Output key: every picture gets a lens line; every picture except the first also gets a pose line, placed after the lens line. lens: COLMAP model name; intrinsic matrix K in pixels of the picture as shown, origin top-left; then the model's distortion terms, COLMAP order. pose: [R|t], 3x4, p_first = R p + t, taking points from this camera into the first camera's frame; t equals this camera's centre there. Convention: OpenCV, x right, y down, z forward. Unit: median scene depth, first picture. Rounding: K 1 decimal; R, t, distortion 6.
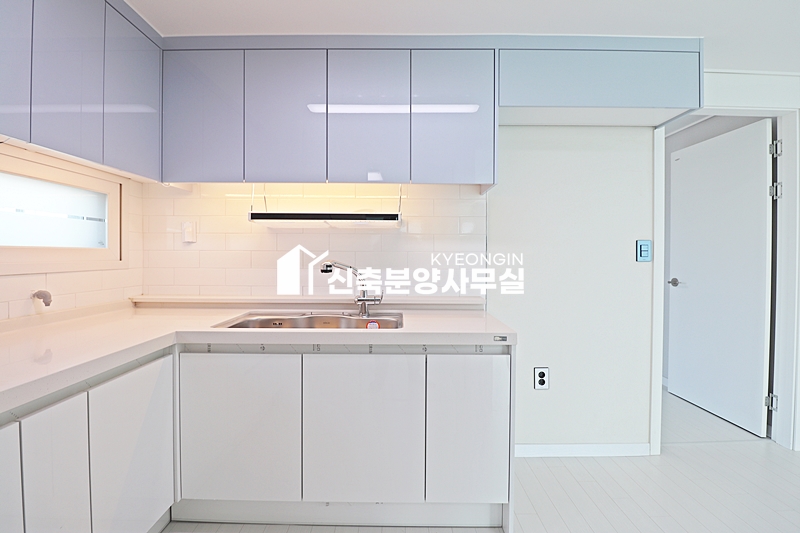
lens RADIAL K [[369.4, 0, 399.2], [0, 369.4, 260.2], [0, 0, 1]] dist [-0.011855, -0.007371]
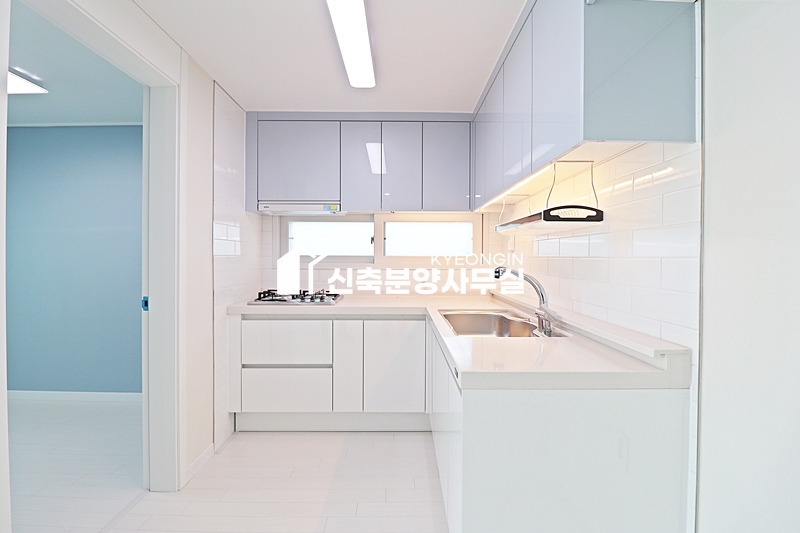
lens RADIAL K [[369.4, 0, 397.8], [0, 369.4, 258.4], [0, 0, 1]] dist [-0.011855, -0.007371]
pose [[-0.005596, -0.001776, -0.999983, 0.802179], [-0.019249, 0.999813, -0.001668, -0.014473], [0.999799, 0.019239, -0.005629, 0.681424]]
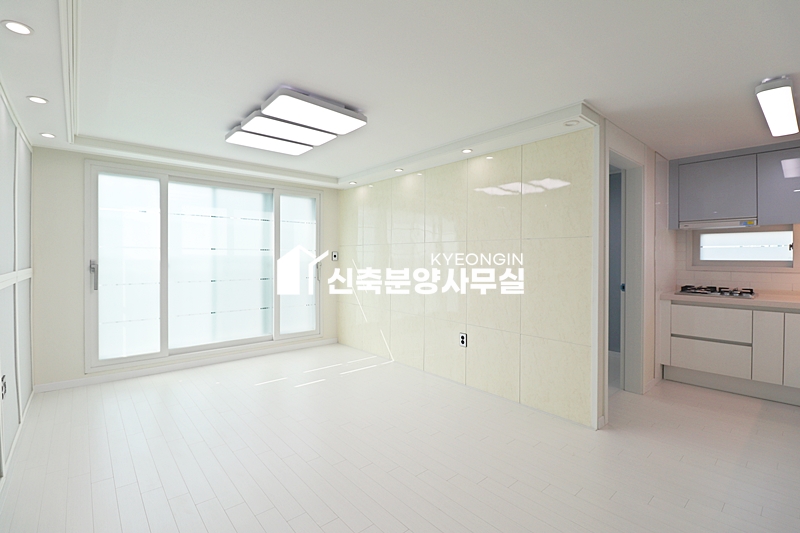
lens RADIAL K [[369.4, 0, 395.7], [0, 369.4, 260.5], [0, 0, 1]] dist [-0.011855, -0.007371]
pose [[-0.768922, -0.005628, -0.639318, 1.836021], [-0.016285, 0.999809, 0.010786, -0.015091], [0.639135, 0.018705, -0.768867, 0.680098]]
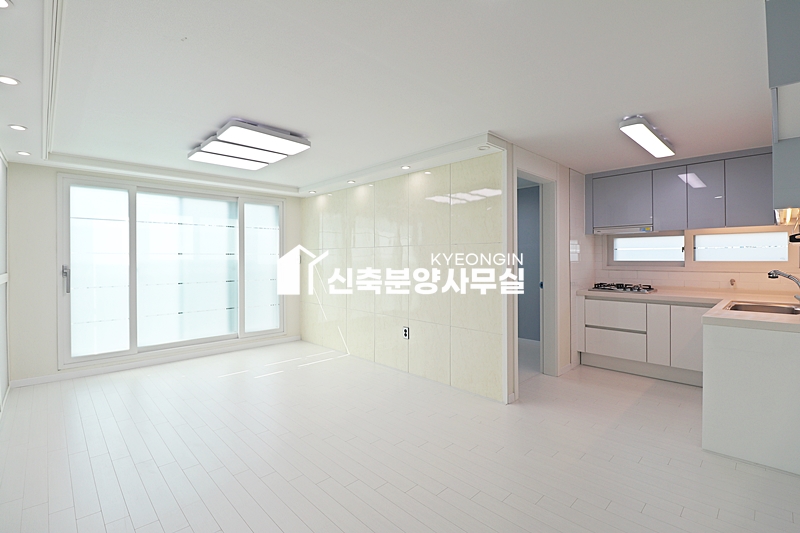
lens RADIAL K [[369.4, 0, 396.2], [0, 369.4, 260.3], [0, 0, 1]] dist [-0.011855, -0.007371]
pose [[-0.731910, -0.002822, -0.681395, 1.863819], [-0.009344, 0.999939, 0.005895, -0.028157], [0.681337, 0.010682, -0.731892, 0.979412]]
